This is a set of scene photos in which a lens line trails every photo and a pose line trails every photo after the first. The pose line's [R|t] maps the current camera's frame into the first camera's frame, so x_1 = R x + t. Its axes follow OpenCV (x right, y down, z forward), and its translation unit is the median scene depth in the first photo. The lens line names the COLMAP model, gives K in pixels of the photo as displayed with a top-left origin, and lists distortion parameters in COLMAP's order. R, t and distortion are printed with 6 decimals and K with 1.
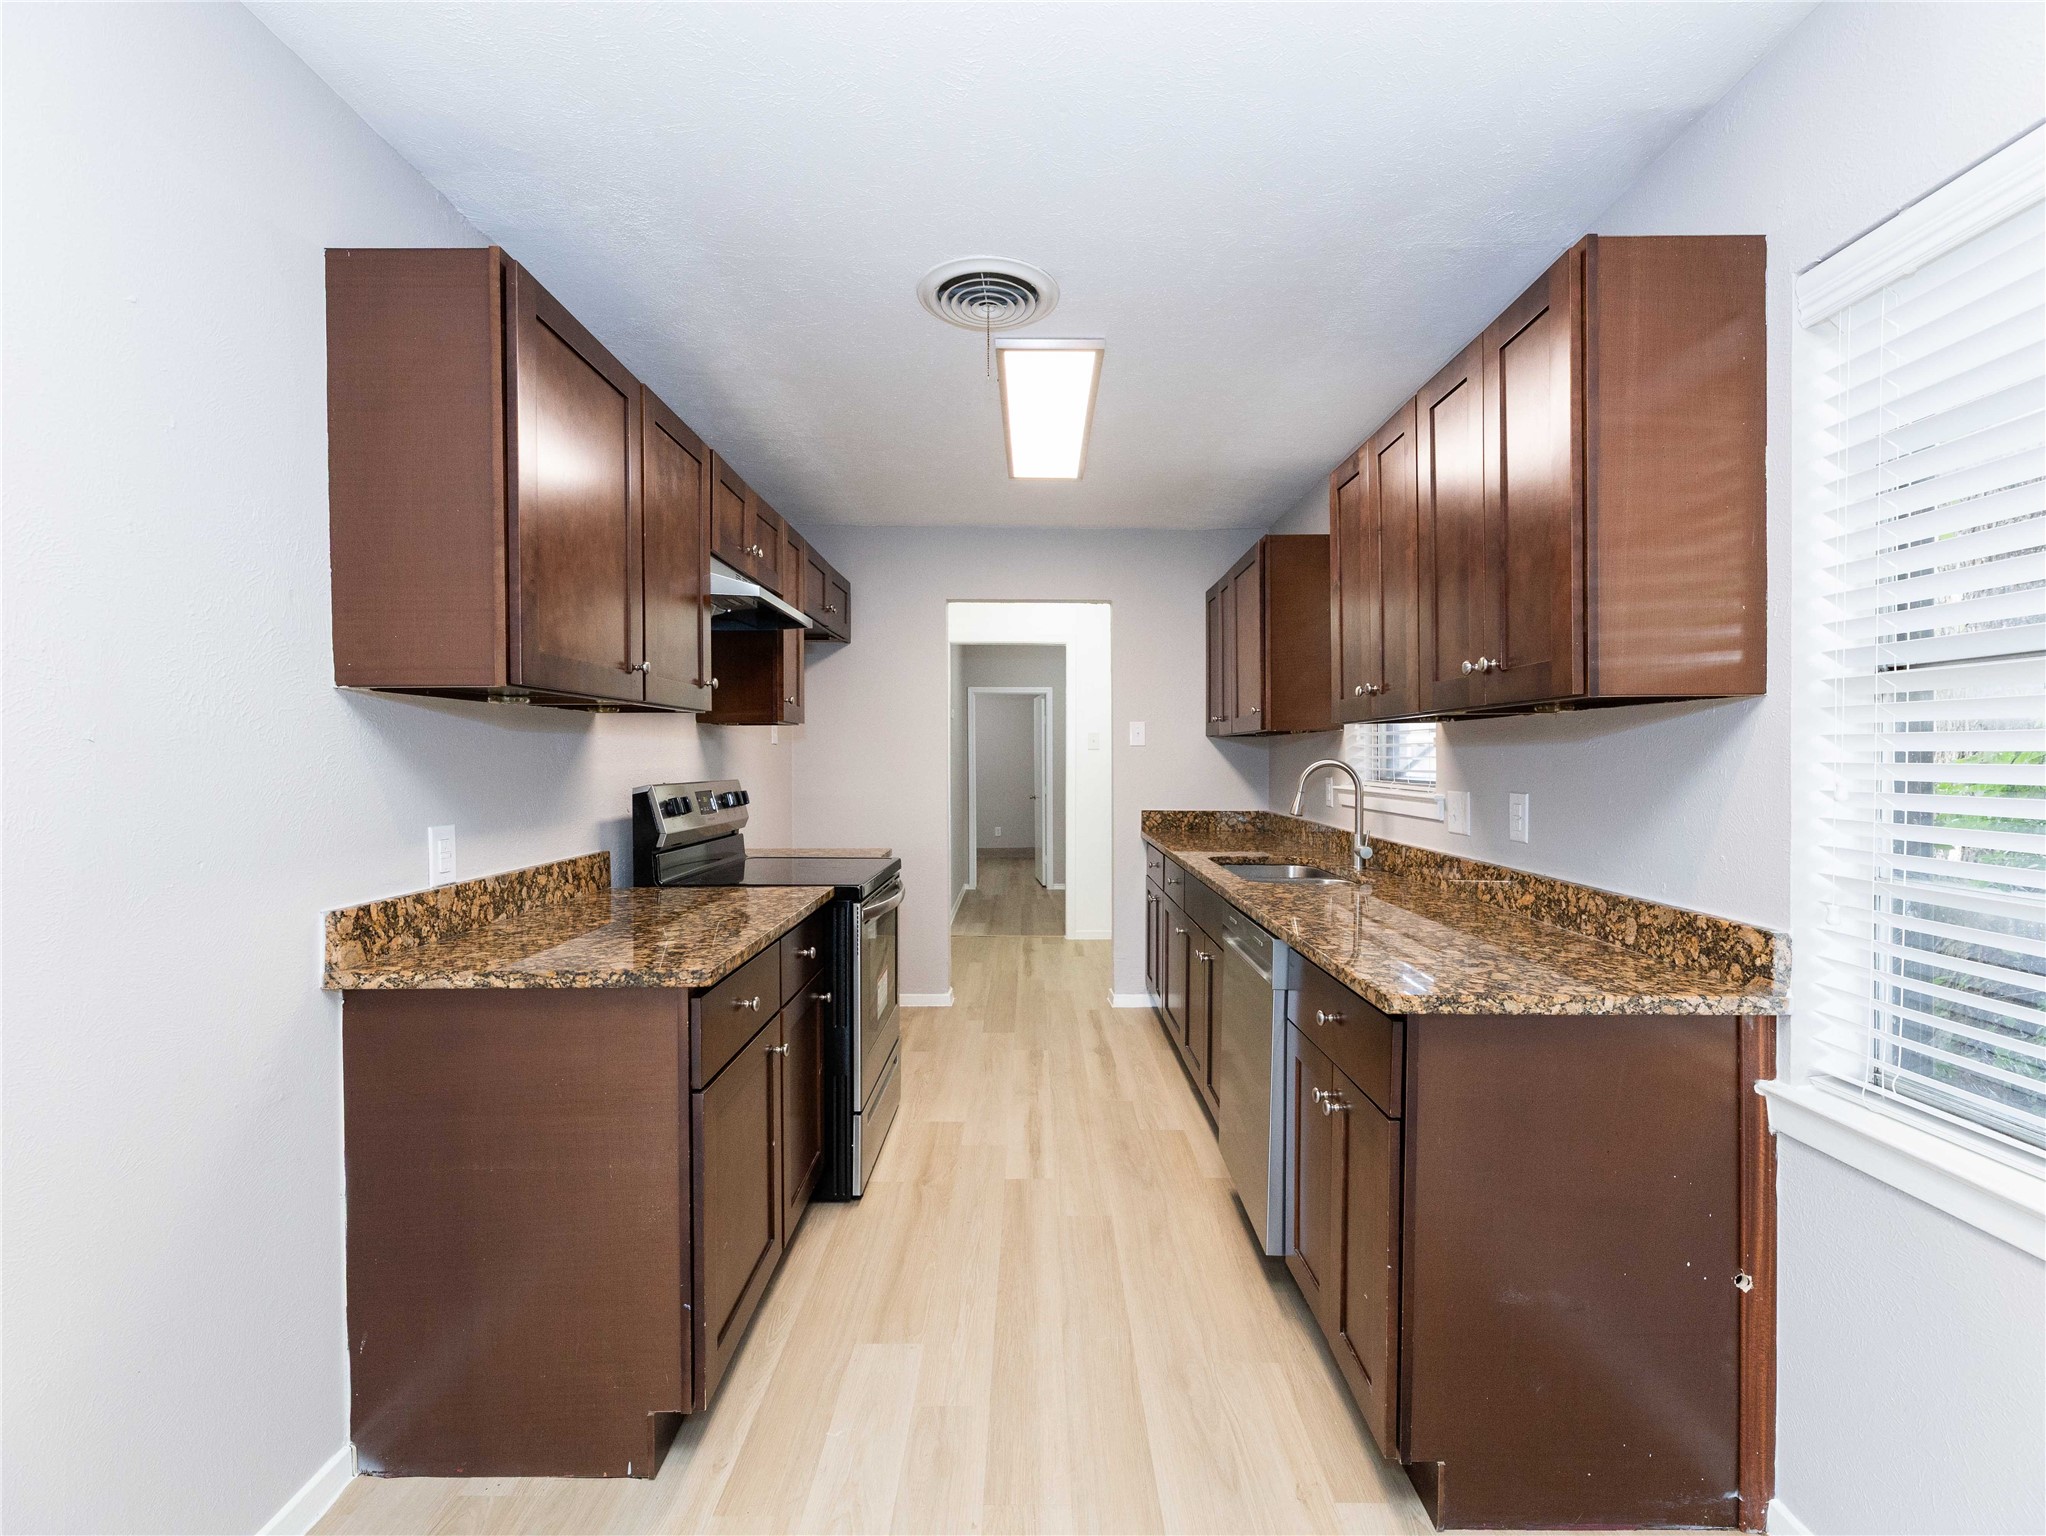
lens RADIAL K [[917.4, 0, 1036.4], [0, 917.4, 766.7], [0, 0, 1]] dist [-0.000419, -0.000122]
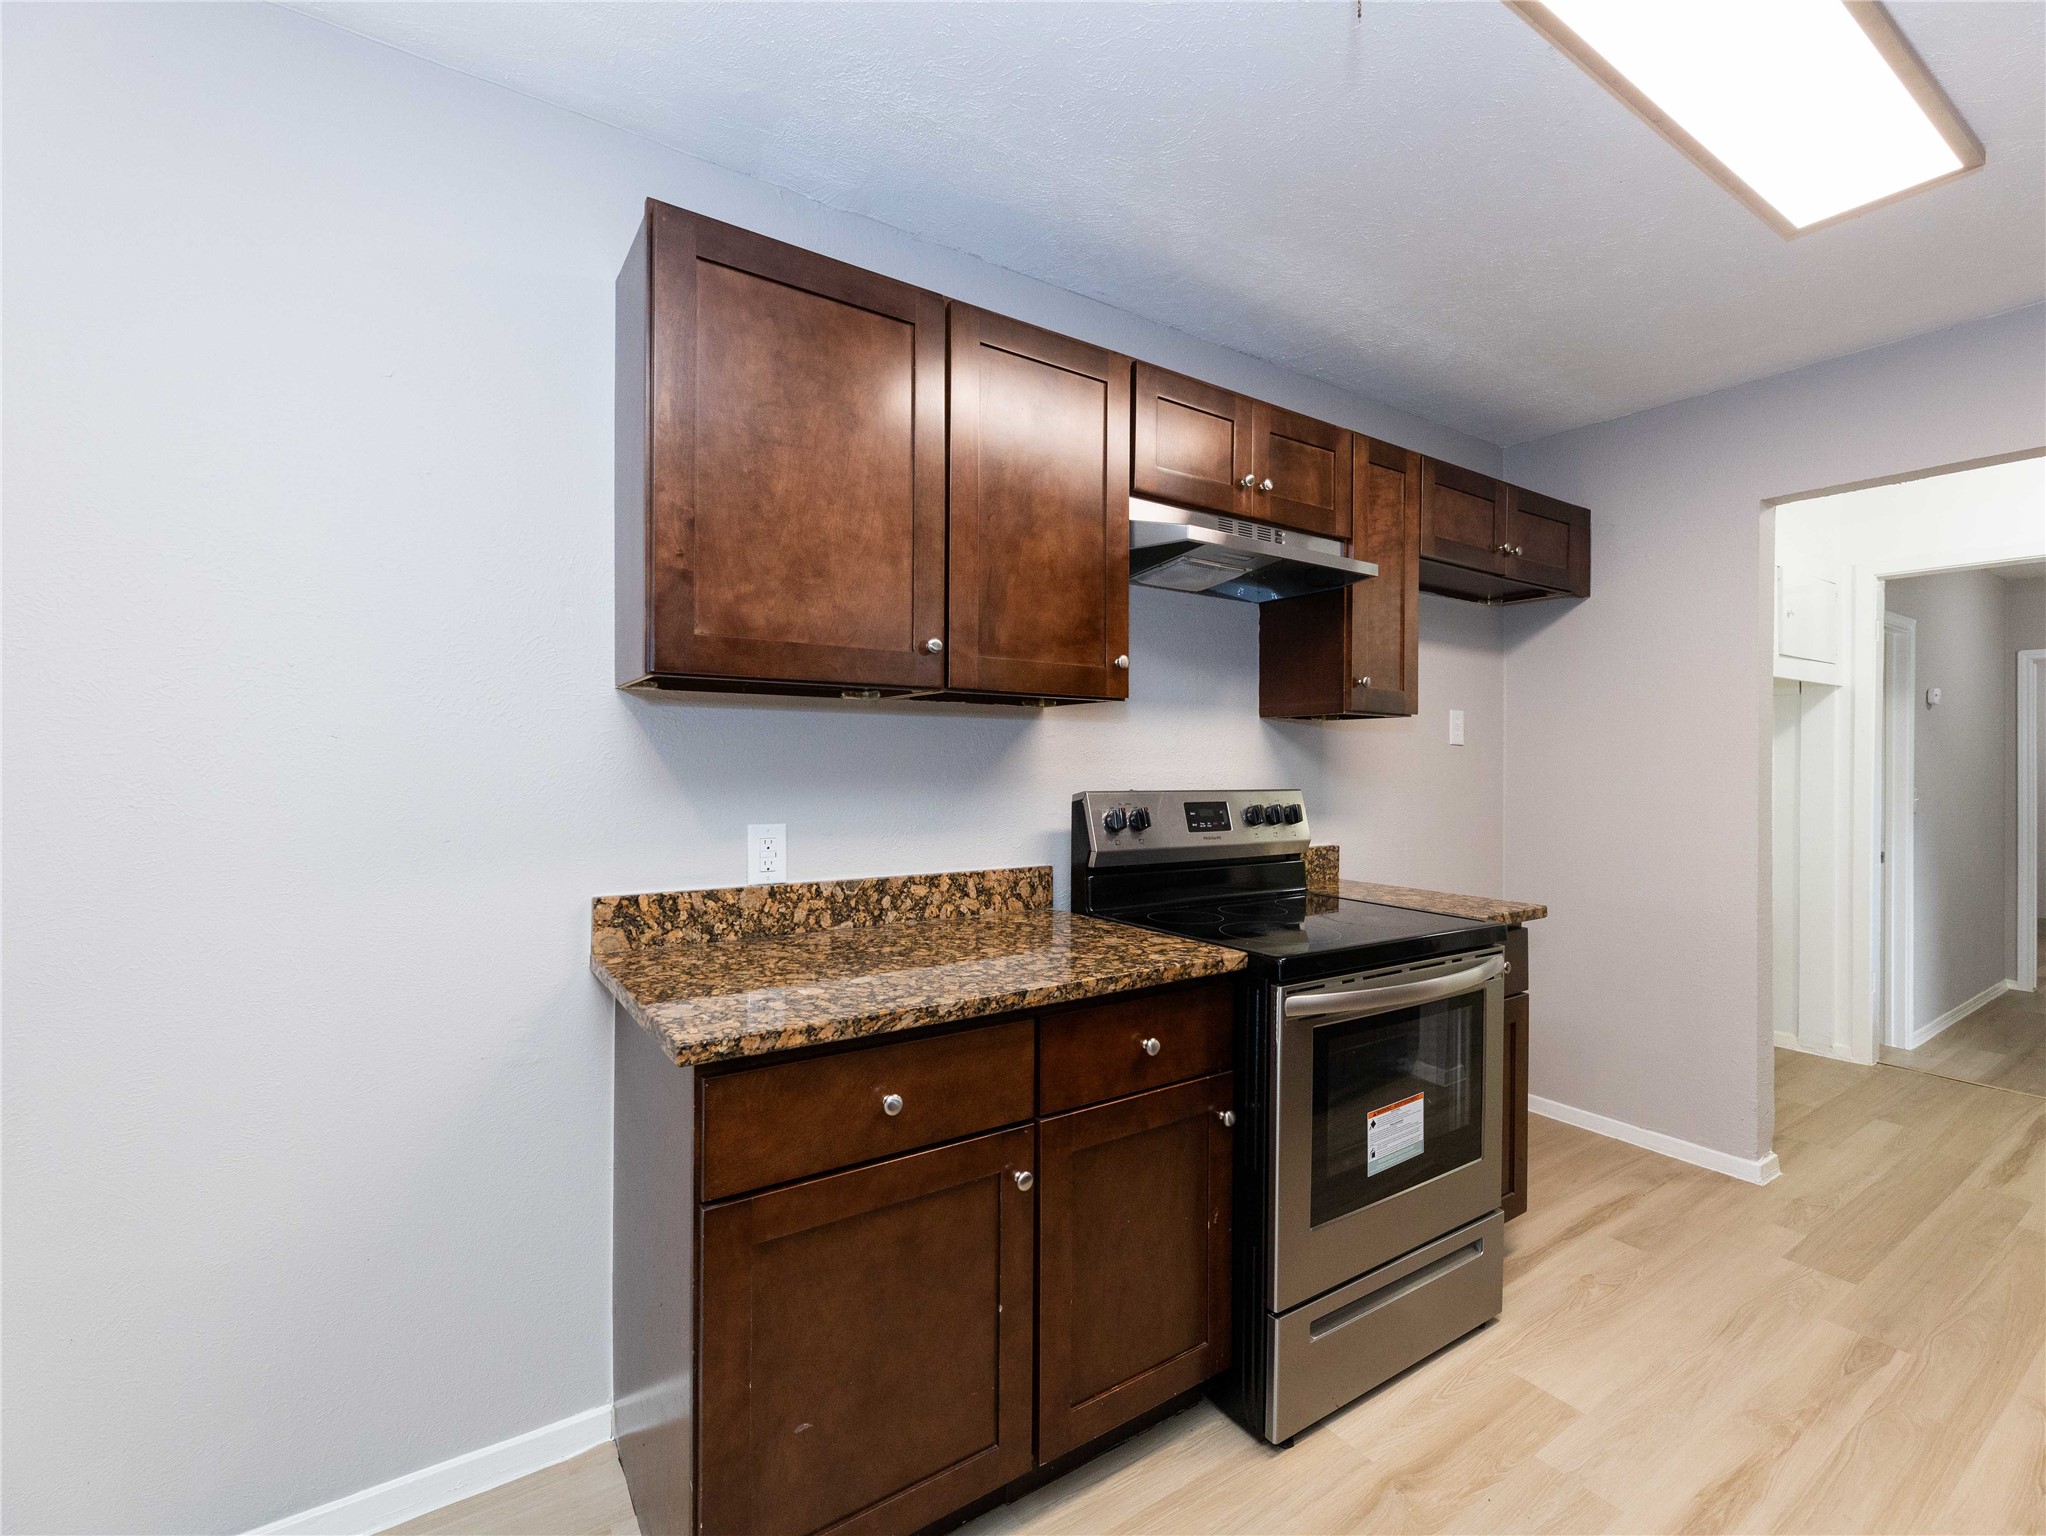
lens RADIAL K [[923.3, 0, 1030.7], [0, 923.3, 763.1], [0, 0, 1]] dist [0.000811, 0.000468]
pose [[0.559021, 0.004794, -0.829140, 0.275498], [-0.015863, 0.999862, -0.004914, -0.000759], [0.829002, 0.015900, 0.559020, 0.555932]]
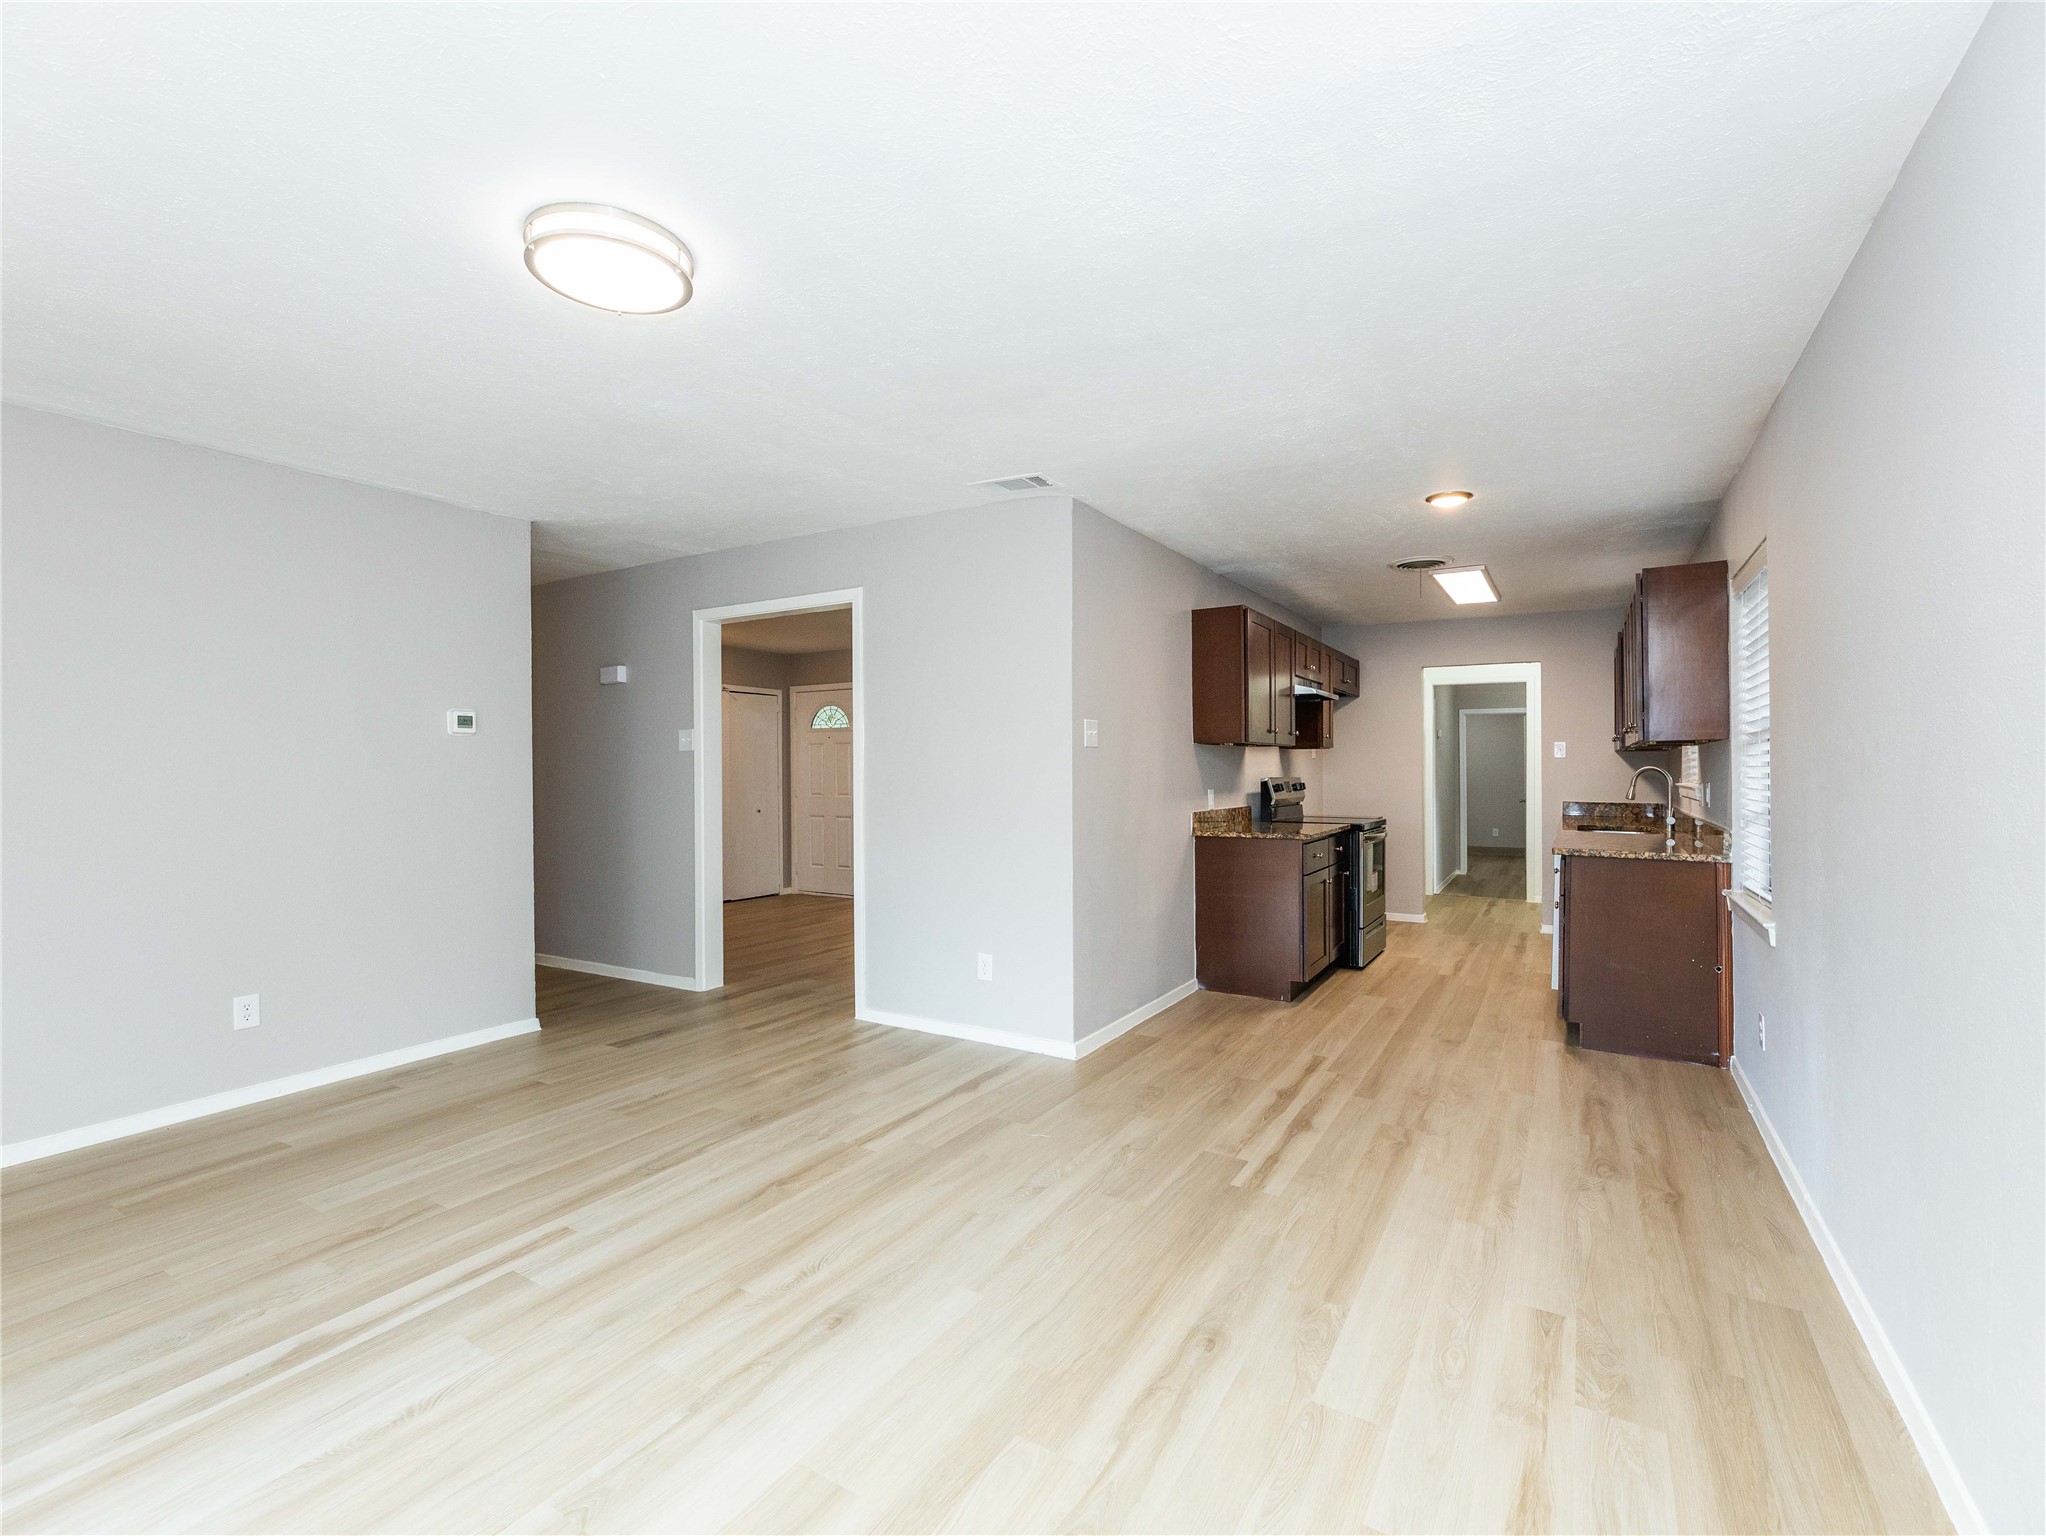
lens RADIAL K [[917.4, 0, 1036.4], [0, 917.4, 766.7], [0, 0, 1]] dist [-0.000419, -0.000122]
pose [[0.857562, -0.000689, -0.514381, 0.301506], [-0.005842, 0.999922, -0.011079, 0.024381], [0.514348, 0.012506, 0.857490, -1.452299]]
